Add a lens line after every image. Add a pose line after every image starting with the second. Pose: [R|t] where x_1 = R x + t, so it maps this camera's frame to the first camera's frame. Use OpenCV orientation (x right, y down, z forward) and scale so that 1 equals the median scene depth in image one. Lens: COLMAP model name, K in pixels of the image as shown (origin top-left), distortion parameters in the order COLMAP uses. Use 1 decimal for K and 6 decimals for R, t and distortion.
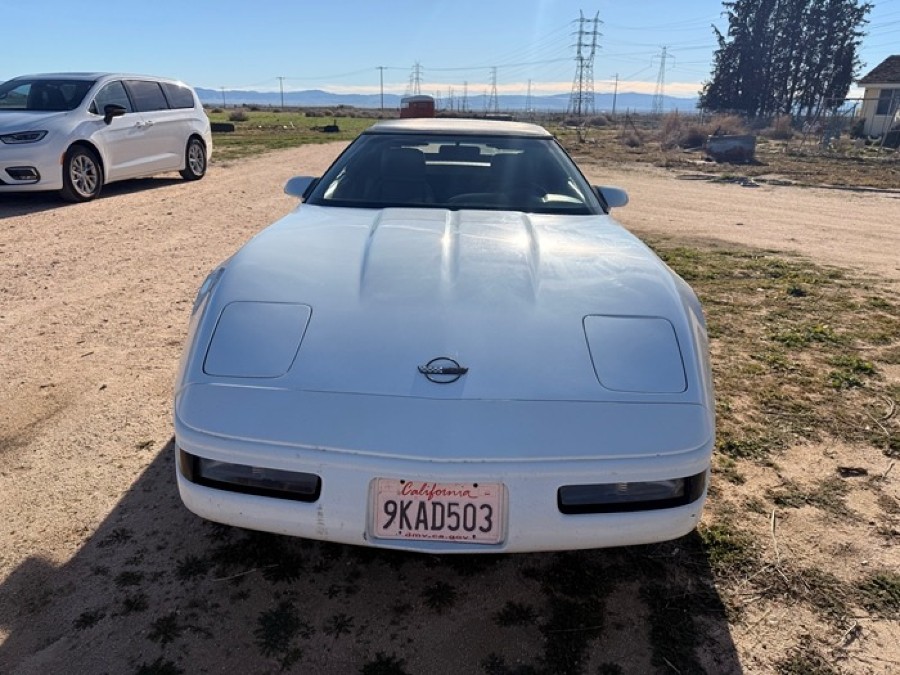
lens RADIAL K [[635.7, 0, 451.2], [0, 635.7, 330.9], [0, 0, 1]] dist [0.003712, -0.004818]
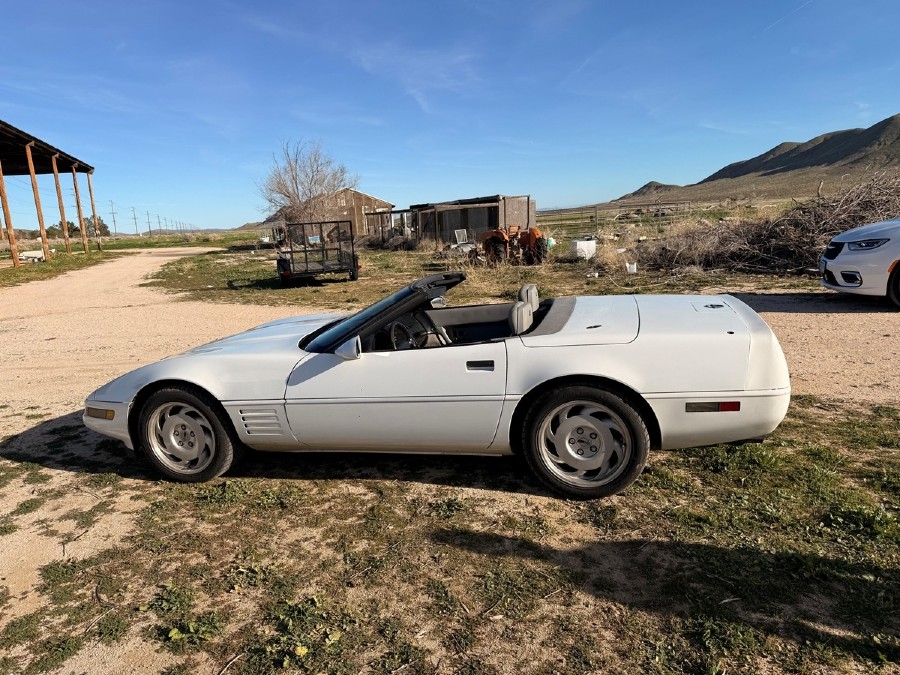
lens RADIAL K [[619.8, 0, 451.2], [0, 619.8, 338.5], [0, 0, 1]] dist [0.066962, -0.093859]
pose [[-0.211439, 0.175769, -0.961457, 1.371012], [-0.263726, 0.936951, 0.229287, -0.572493], [0.941139, 0.302041, -0.151753, 1.473741]]
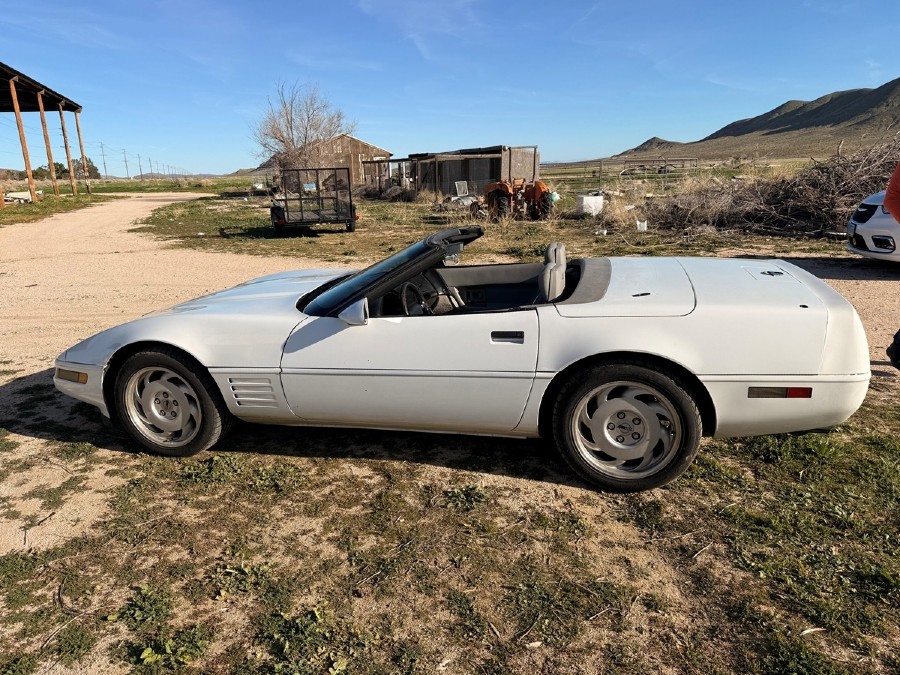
lens RADIAL K [[621.9, 0, 450.0], [0, 621.9, 337.5], [0, 0, 1]] dist [0.052690, -0.067637]
pose [[-0.209617, 0.238470, -0.948258, 1.228511], [-0.289189, 0.911296, 0.293102, -0.540354], [0.934040, 0.335665, -0.122060, 1.402515]]
